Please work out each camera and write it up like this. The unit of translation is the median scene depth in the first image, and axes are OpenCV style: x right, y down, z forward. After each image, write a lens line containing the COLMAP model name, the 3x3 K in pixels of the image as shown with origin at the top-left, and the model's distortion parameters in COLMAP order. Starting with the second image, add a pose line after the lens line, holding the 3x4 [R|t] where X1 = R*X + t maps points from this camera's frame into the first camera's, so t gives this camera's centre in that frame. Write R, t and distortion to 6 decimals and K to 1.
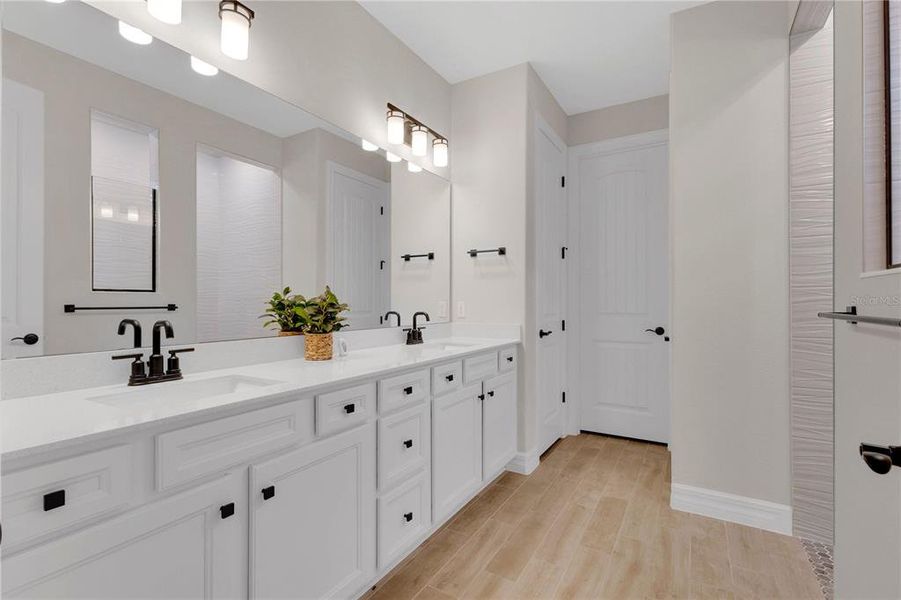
lens RADIAL K [[407.1, 0, 445.8], [0, 407.1, 297.4], [0, 0, 1]] dist [0.006530, 0.000261]
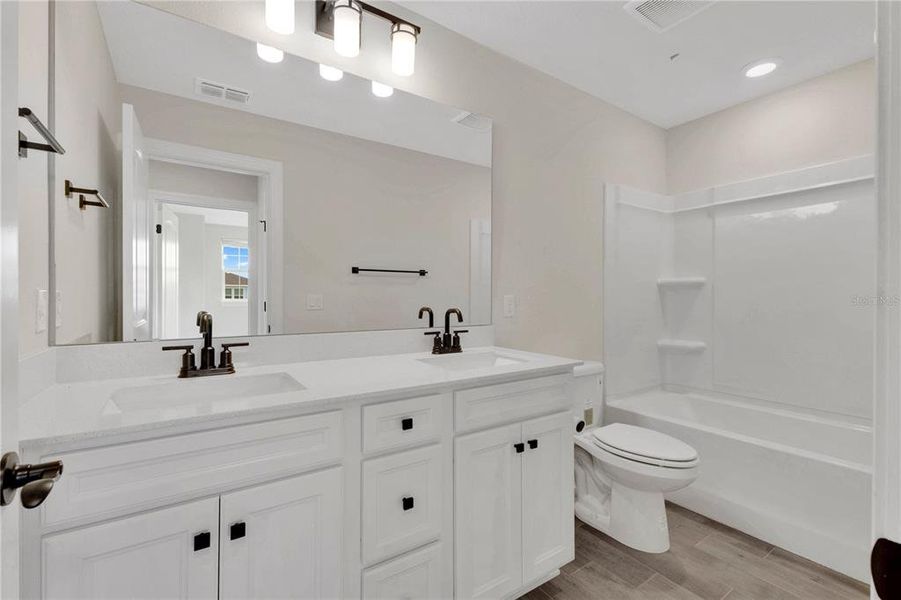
lens RADIAL K [[407.1, 0, 432.8], [0, 407.1, 292.8], [0, 0, 1]] dist [0.006530, 0.000261]
pose [[0.905781, 0.000701, -0.423745, 0.196616], [0.000335, 0.999997, 0.002371, 0.006634], [0.423746, -0.002289, 0.905778, 0.340330]]
